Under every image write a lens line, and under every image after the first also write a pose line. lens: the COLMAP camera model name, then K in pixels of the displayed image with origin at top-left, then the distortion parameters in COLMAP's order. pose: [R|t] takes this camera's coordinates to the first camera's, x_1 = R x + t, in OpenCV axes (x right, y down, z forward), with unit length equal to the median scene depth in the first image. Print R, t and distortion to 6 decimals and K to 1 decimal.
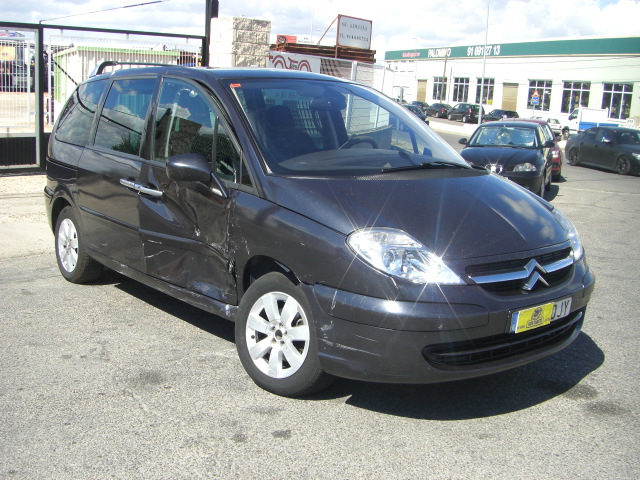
lens RADIAL K [[708.6, 0, 309.2], [0, 708.6, 259.4], [0, 0, 1]] dist [-0.172387, 0.100093]
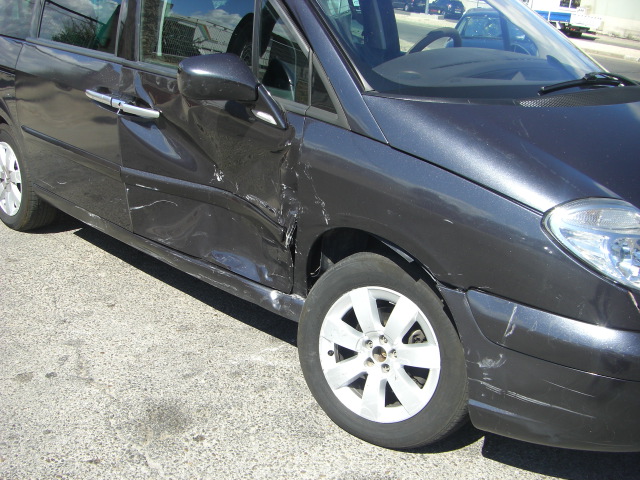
lens RADIAL K [[708.6, 0, 309.2], [0, 708.6, 259.4], [0, 0, 1]] dist [-0.172387, 0.100093]
pose [[0.995504, -0.018457, 0.092902, -0.150690], [0.004018, 0.988178, 0.153258, -0.067327], [-0.094633, -0.152196, 0.983809, 0.380203]]
